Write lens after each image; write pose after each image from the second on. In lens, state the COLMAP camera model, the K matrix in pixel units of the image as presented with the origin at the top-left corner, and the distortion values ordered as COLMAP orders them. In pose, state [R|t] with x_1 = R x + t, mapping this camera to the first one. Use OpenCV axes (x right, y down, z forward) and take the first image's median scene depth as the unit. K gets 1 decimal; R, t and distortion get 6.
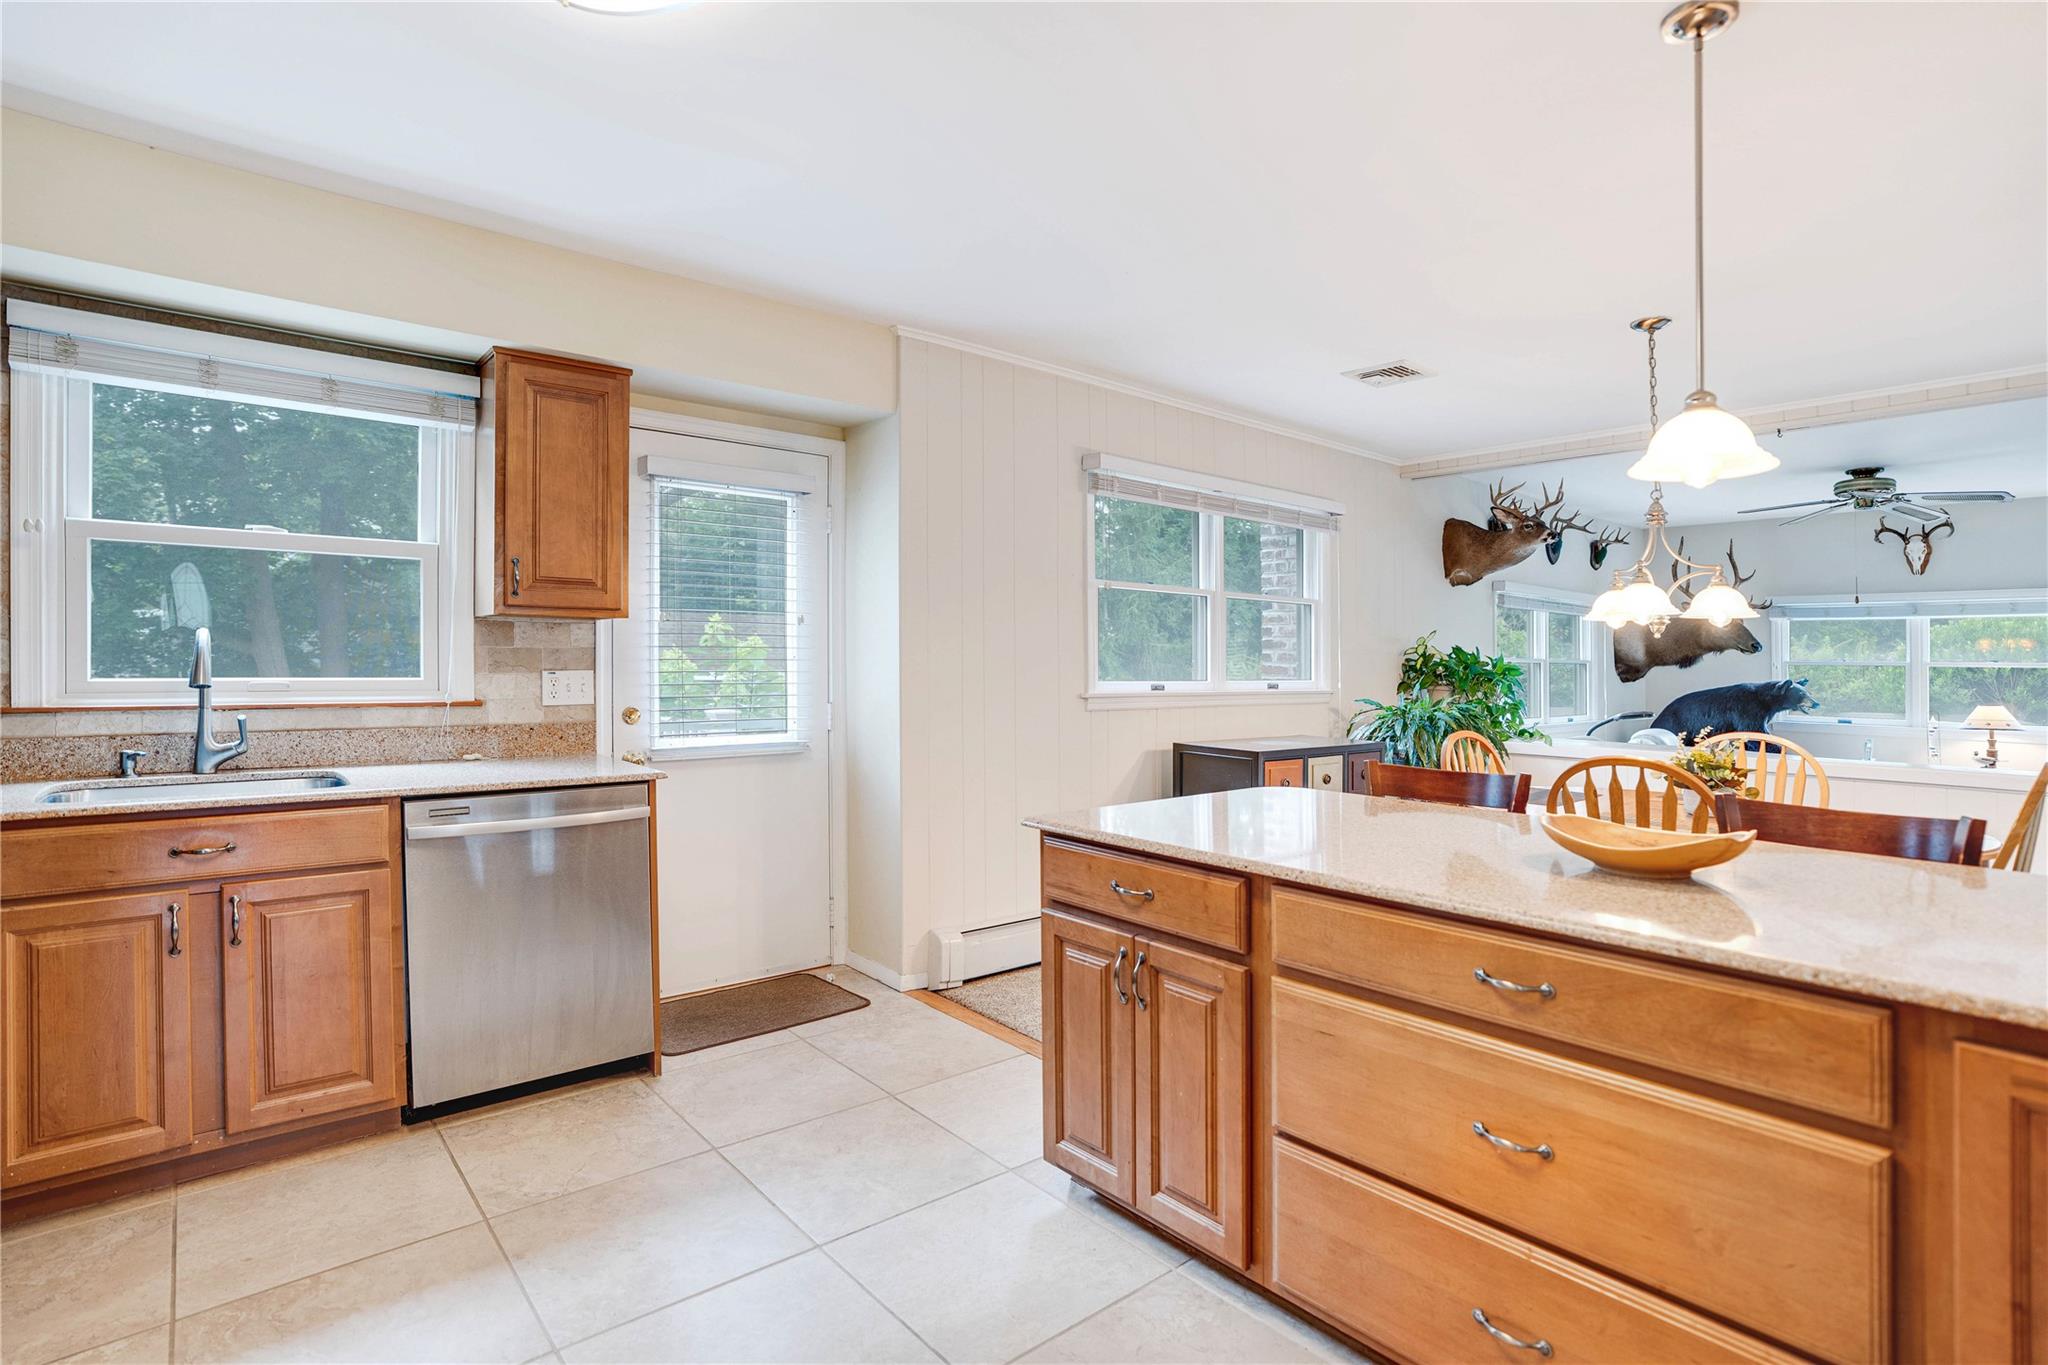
lens RADIAL K [[1032.1, 0, 1017.4], [0, 1032.1, 648.9], [0, 0, 1]] dist [0.033050, 0.001093]
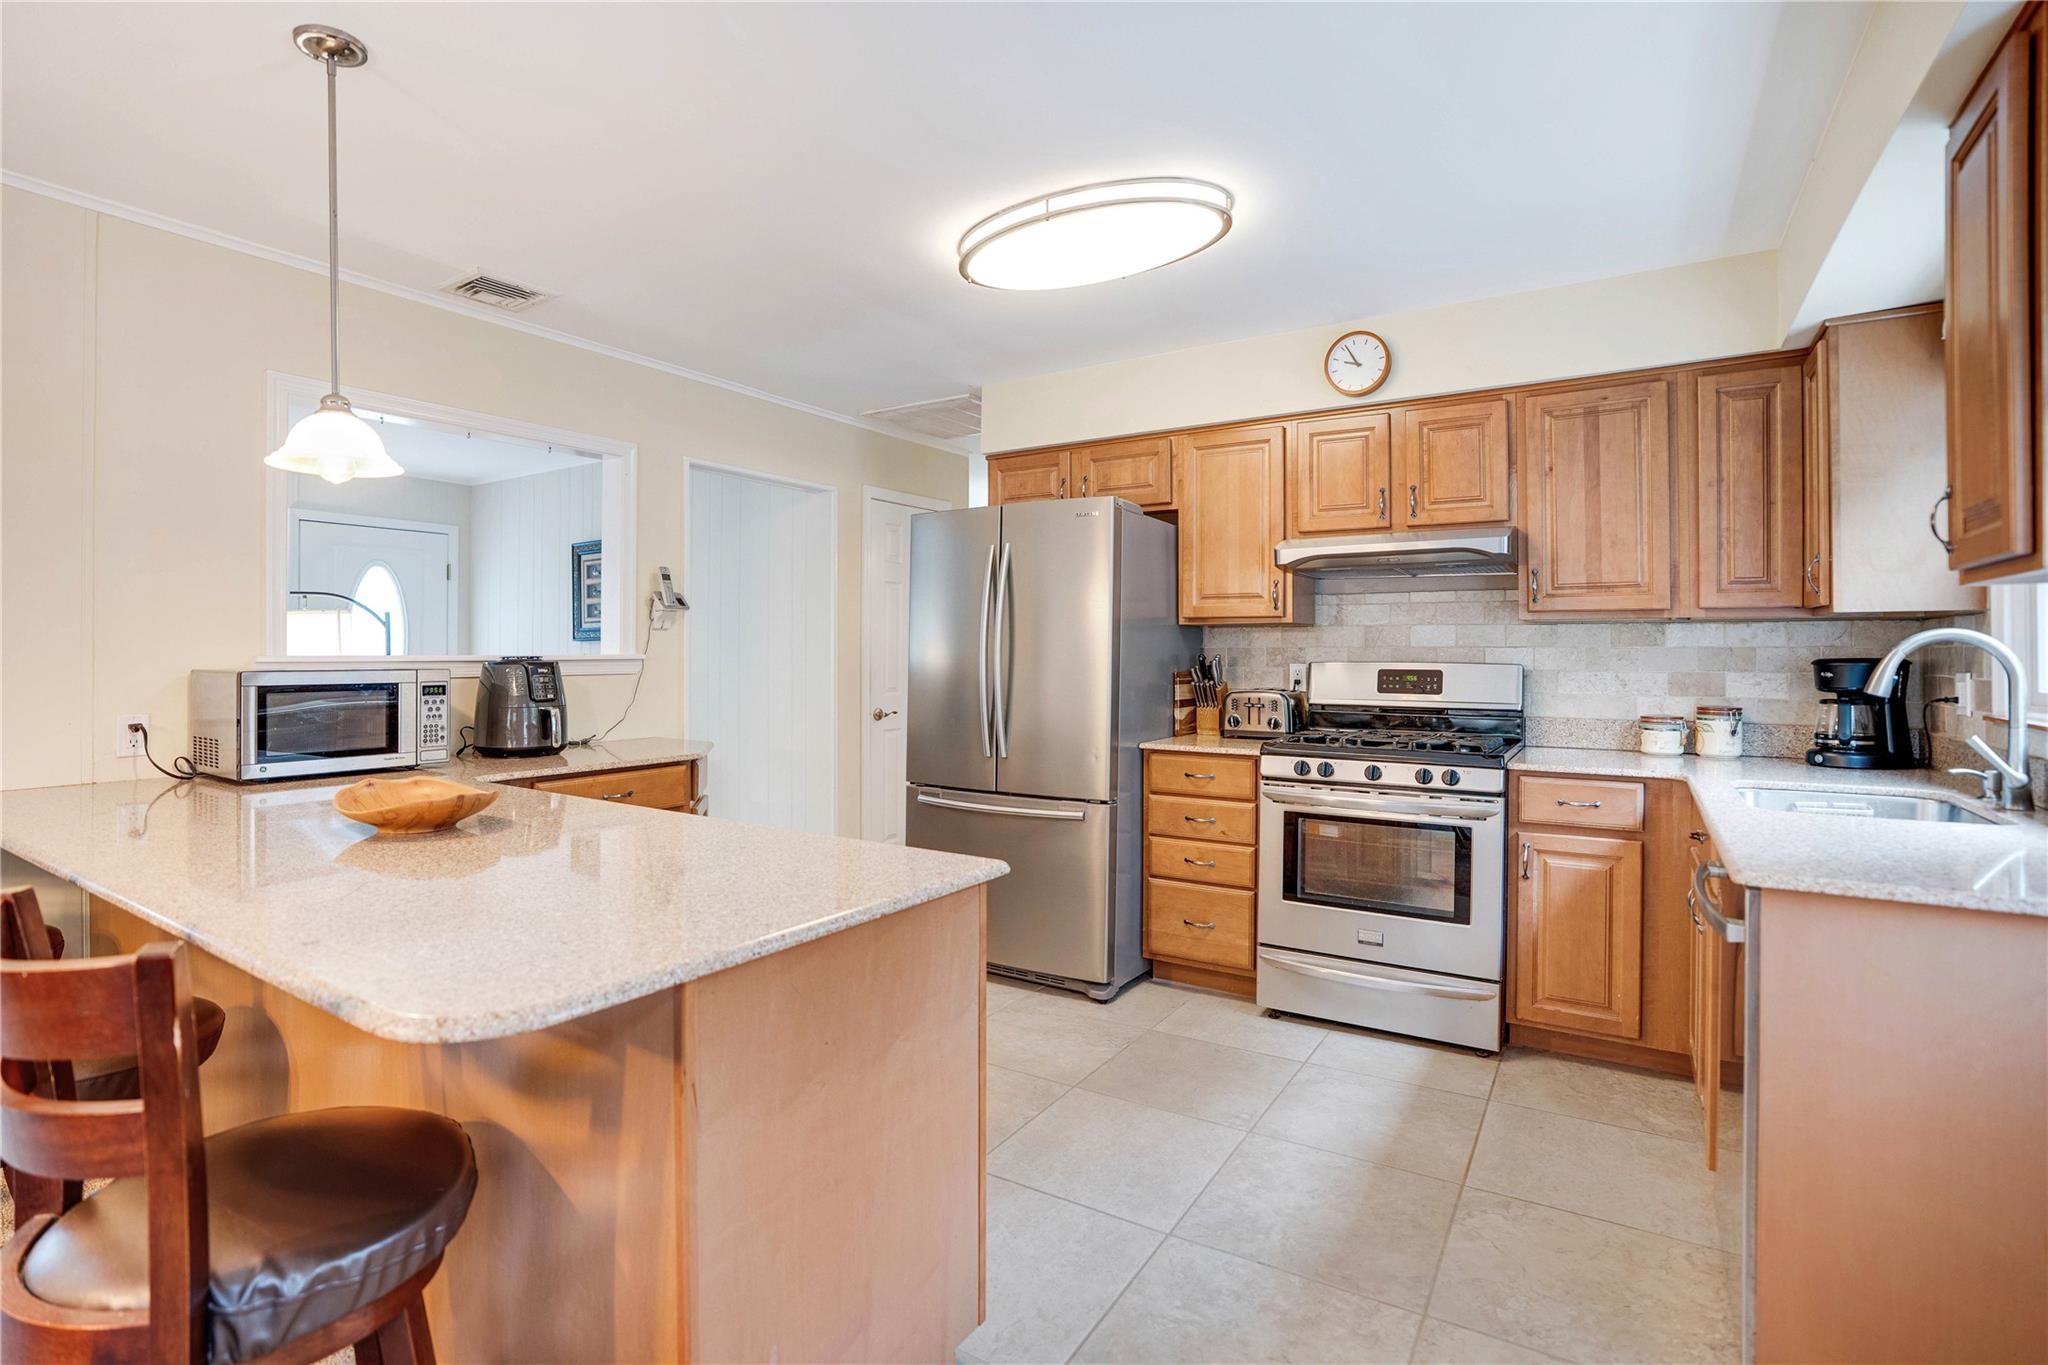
lens RADIAL K [[967.5, 0, 993.0], [0, 967.5, 658.1], [0, 0, 1]] dist [-0.053431, 0.000266]
pose [[-0.954292, -0.008847, -0.298746, 0.172880], [-0.005473, 0.999911, -0.012128, 0.013784], [0.298827, -0.009939, -0.954256, 1.244930]]
